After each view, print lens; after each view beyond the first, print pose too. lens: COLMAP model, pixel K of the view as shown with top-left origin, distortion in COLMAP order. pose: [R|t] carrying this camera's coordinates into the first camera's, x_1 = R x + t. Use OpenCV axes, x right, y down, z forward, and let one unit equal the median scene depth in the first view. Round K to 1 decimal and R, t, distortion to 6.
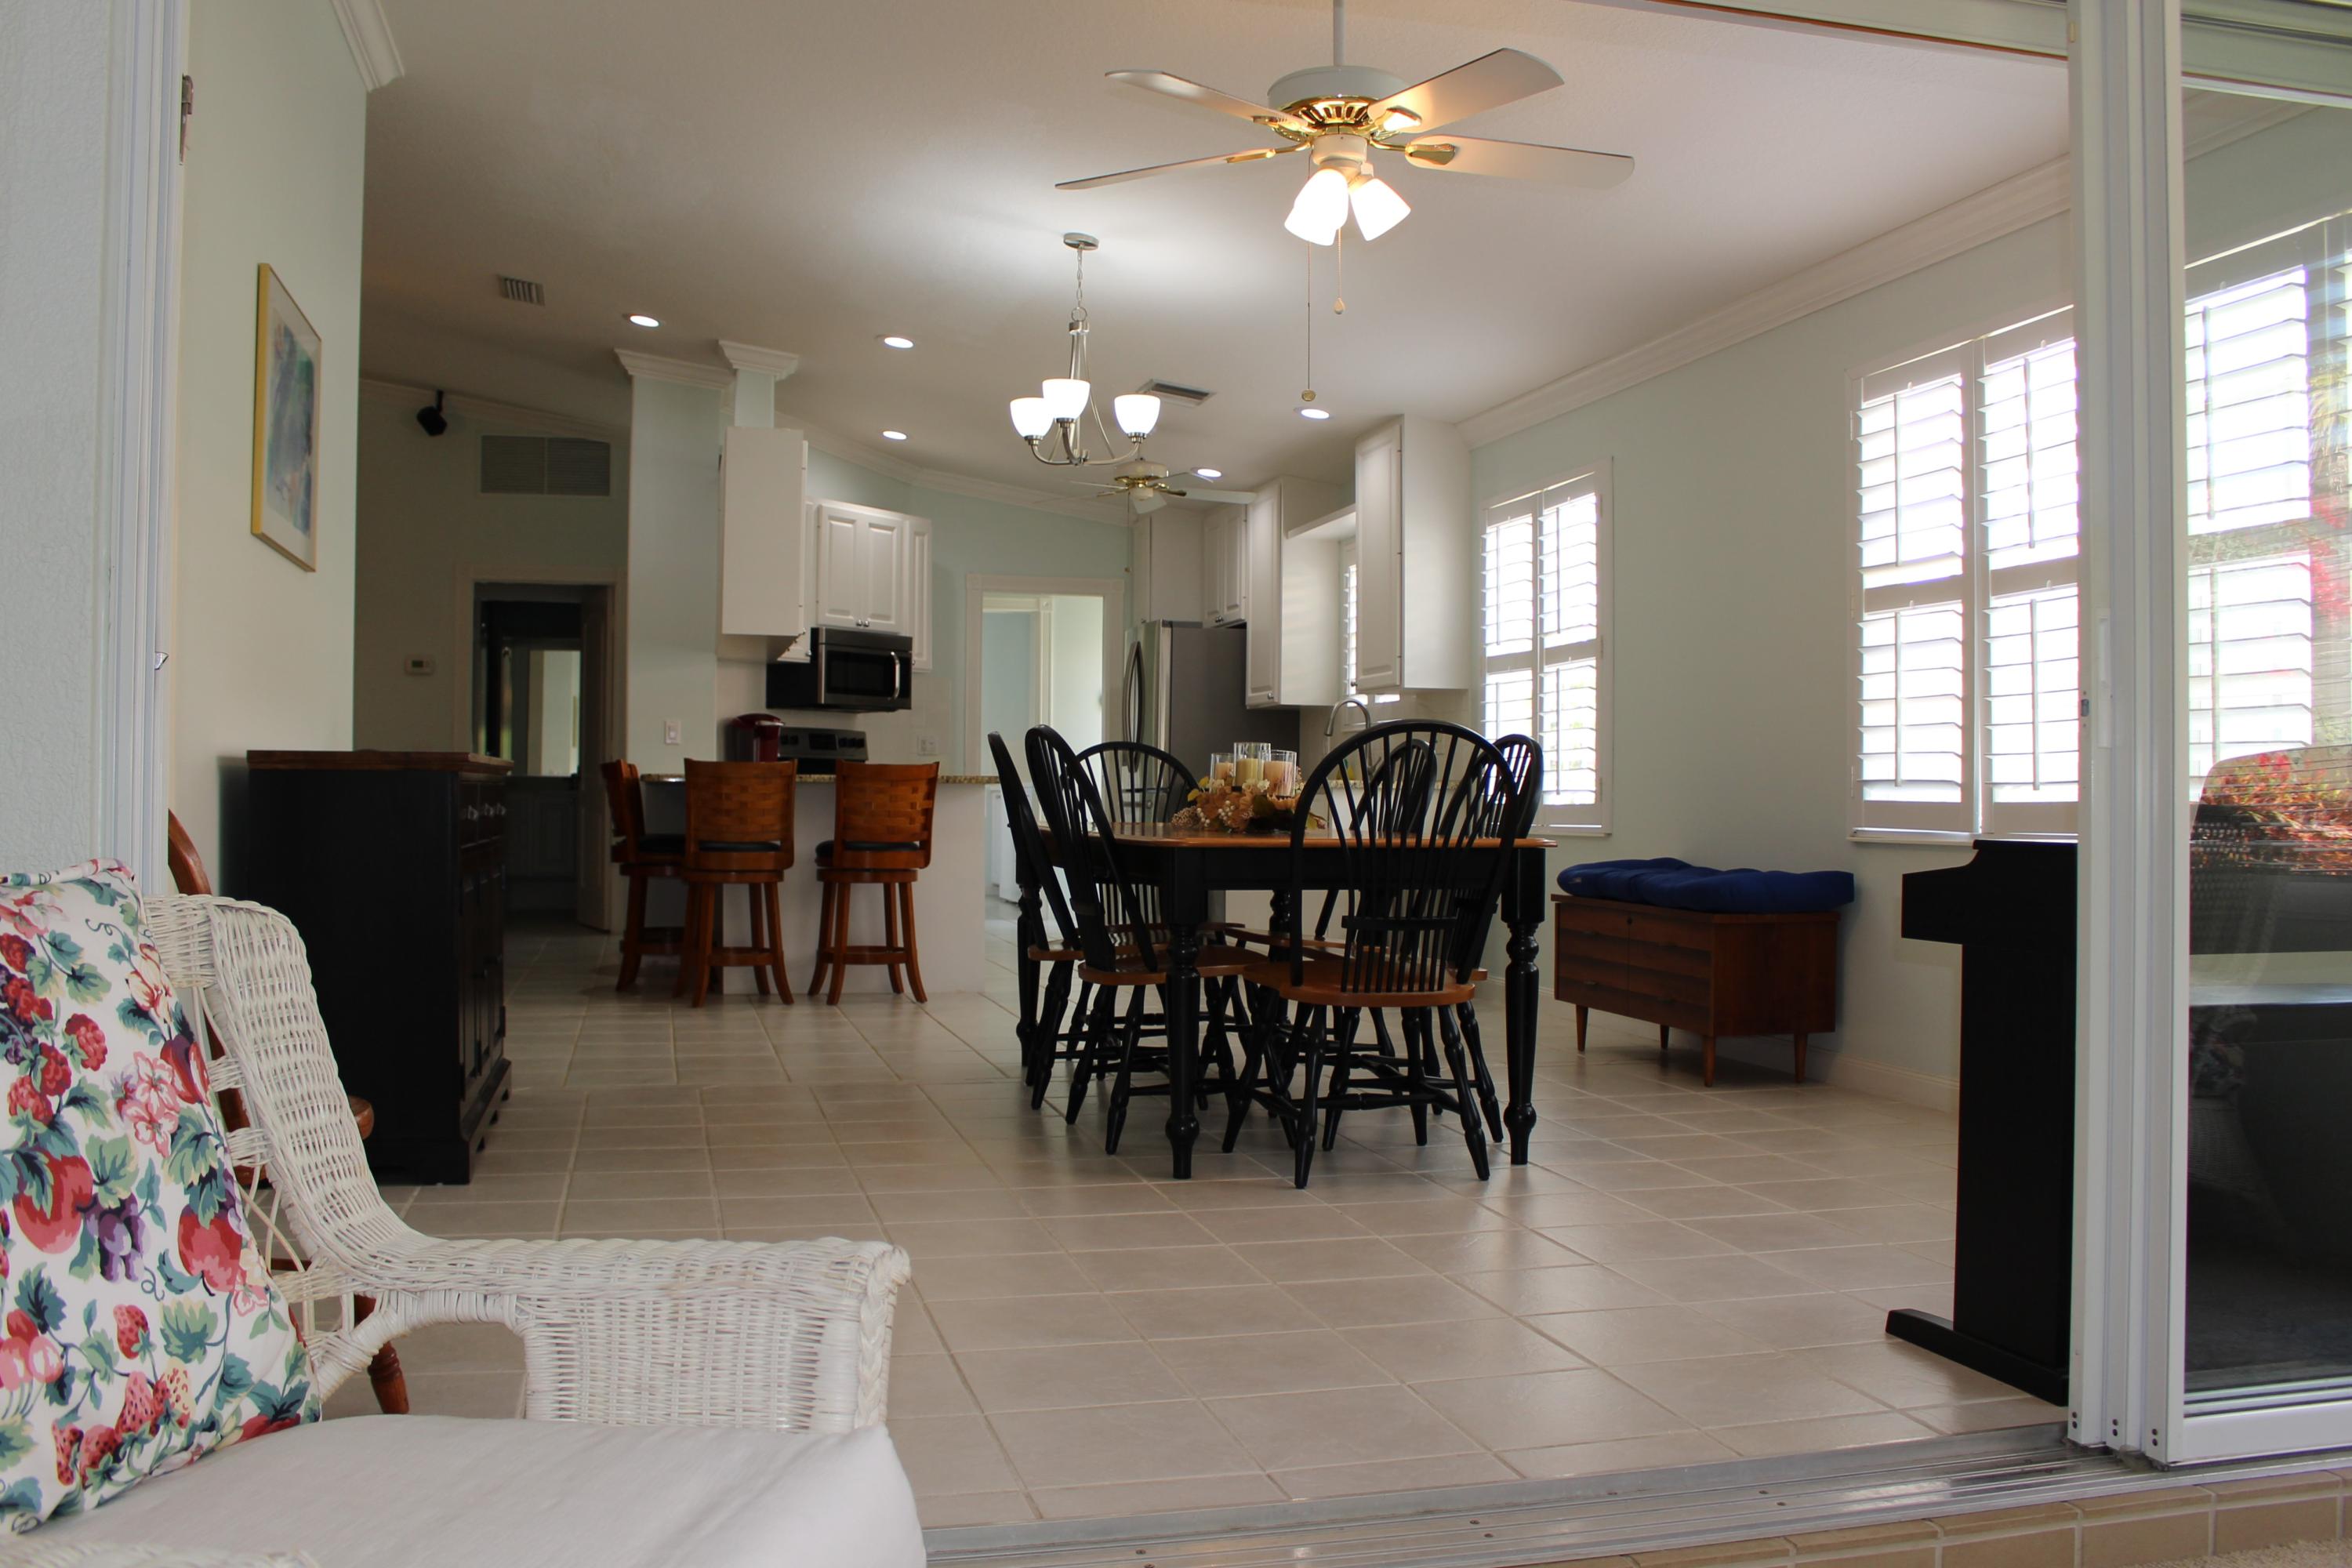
lens RADIAL K [[2009.7, 0, 1168.8], [0, 2009.7, 798.0], [0, 0, 1]] dist [-0.141979, 0.115175]
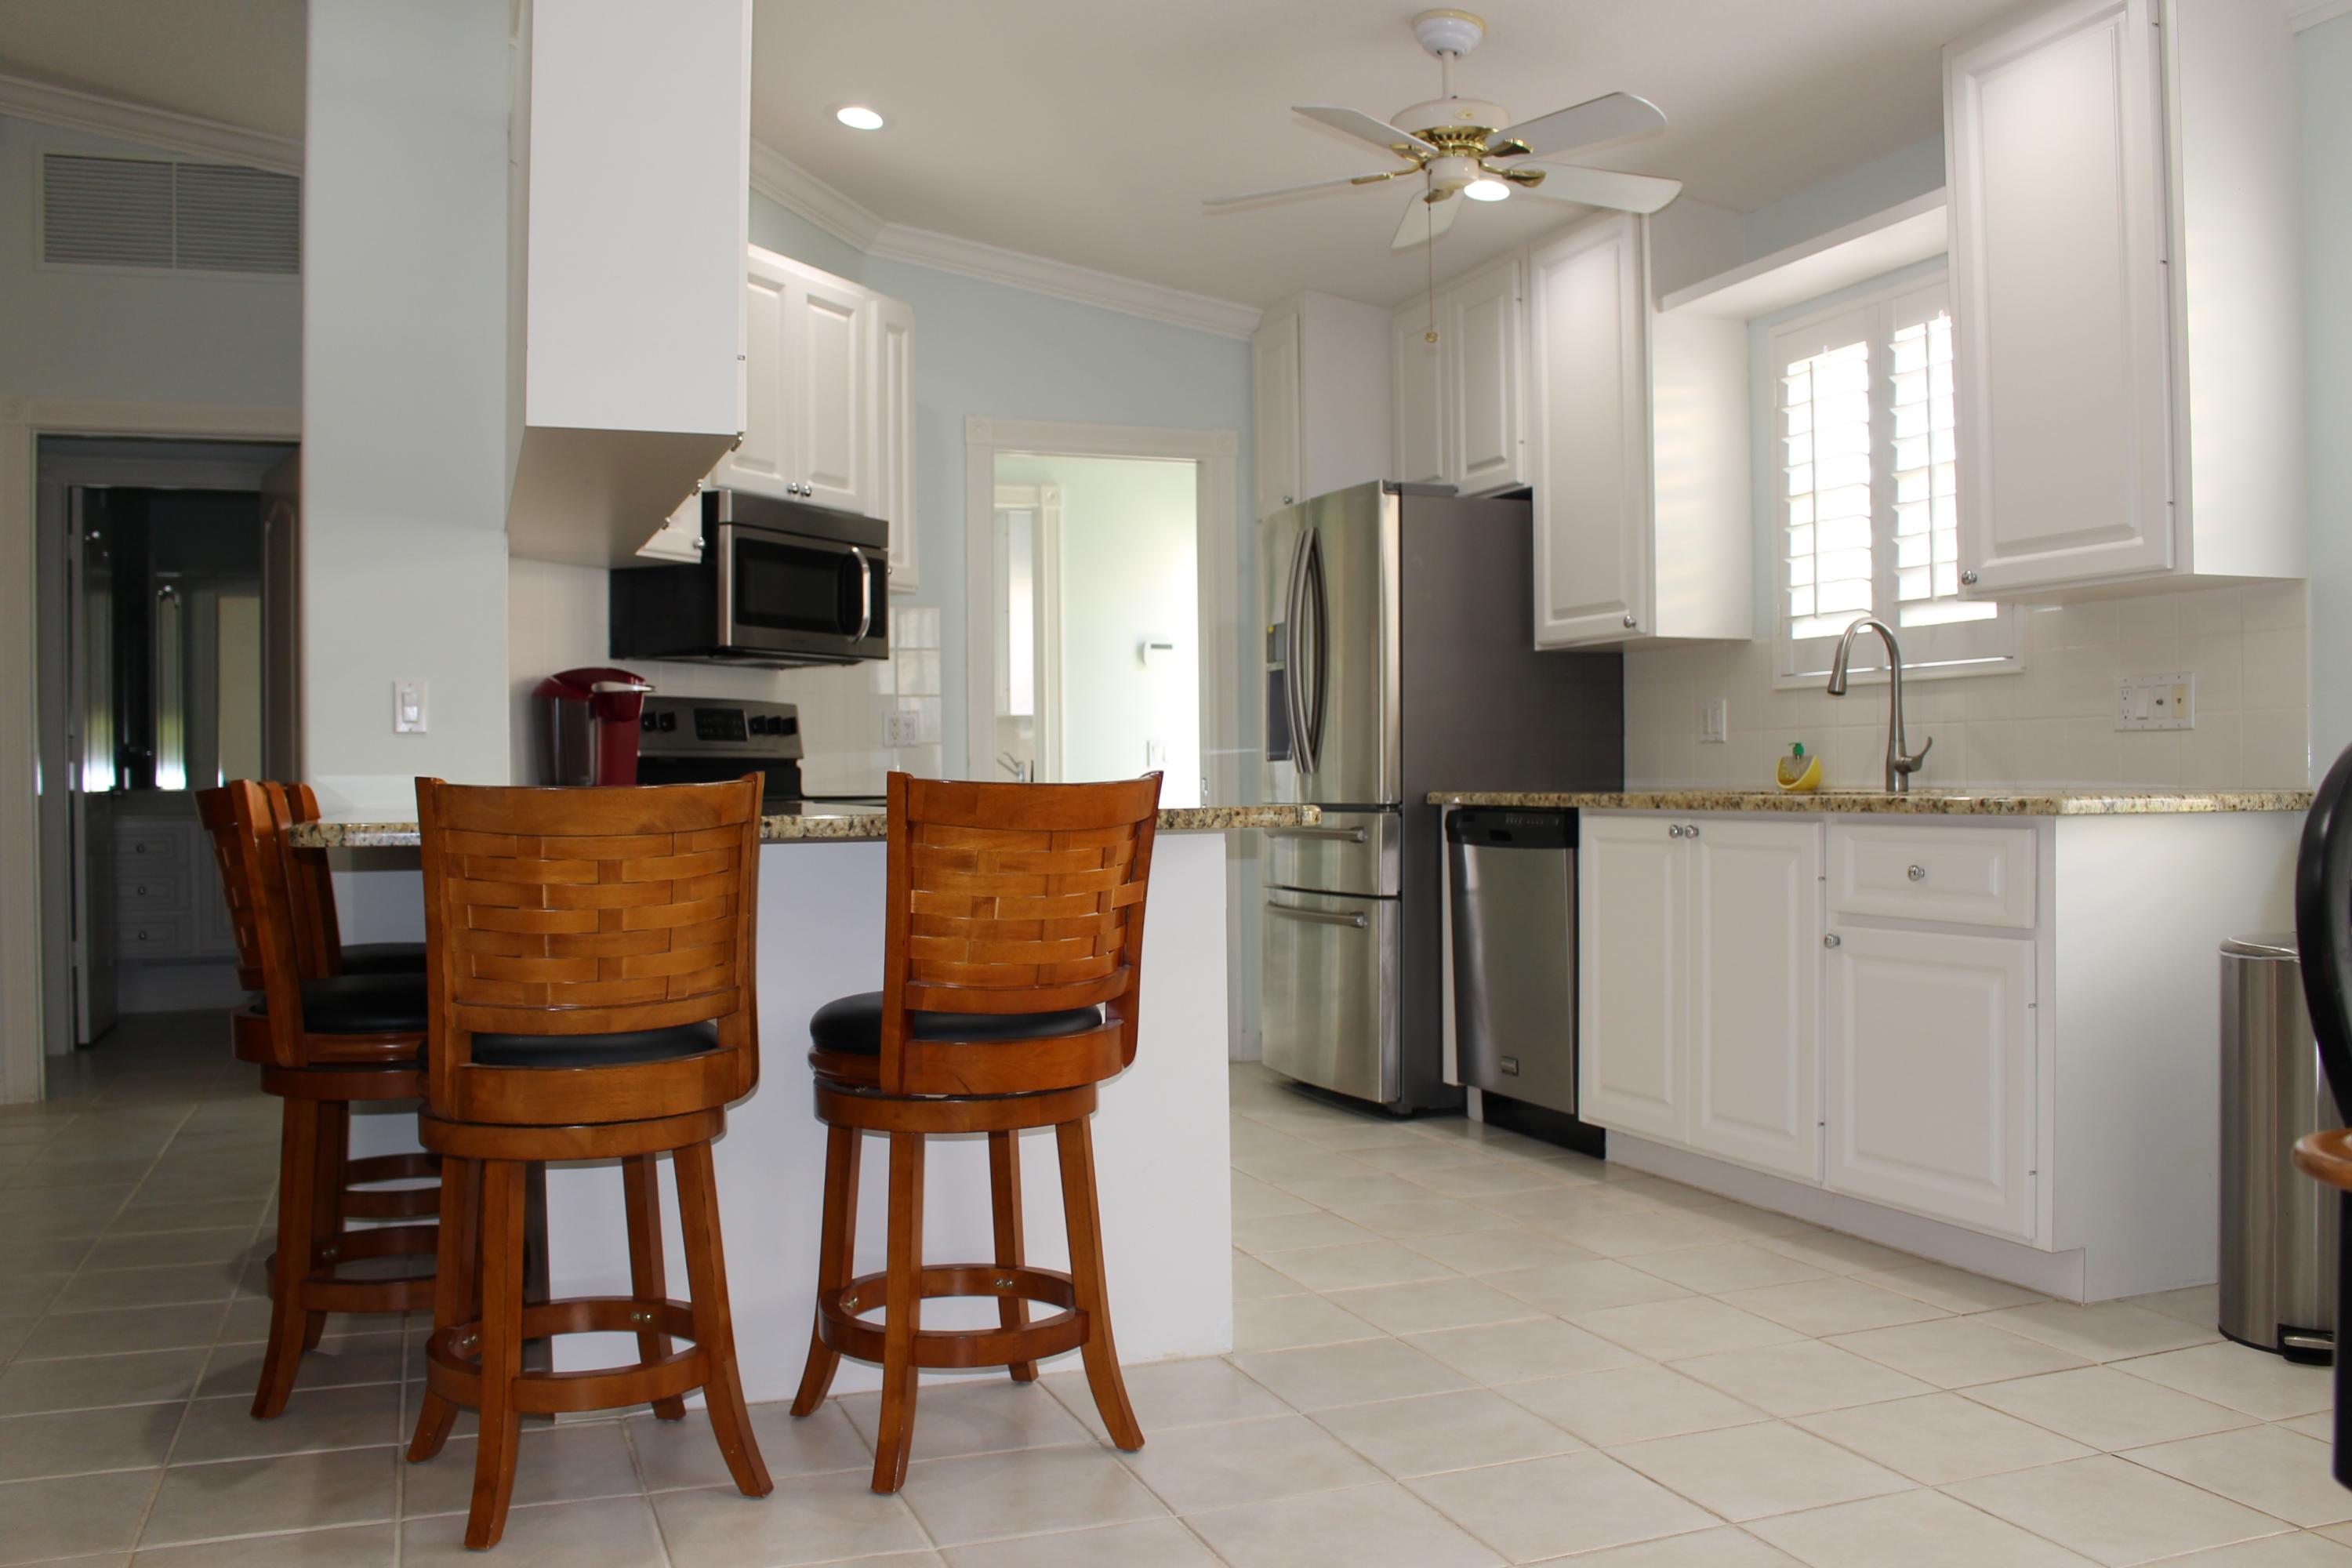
lens RADIAL K [[2009.7, 0, 1168.8], [0, 2009.7, 798.0], [0, 0, 1]] dist [-0.141979, 0.115175]
pose [[0.994633, -0.018419, 0.101809, -0.116676], [0.017393, 0.999789, 0.010963, -0.013538], [-0.101990, -0.009133, 0.994744, 0.505104]]
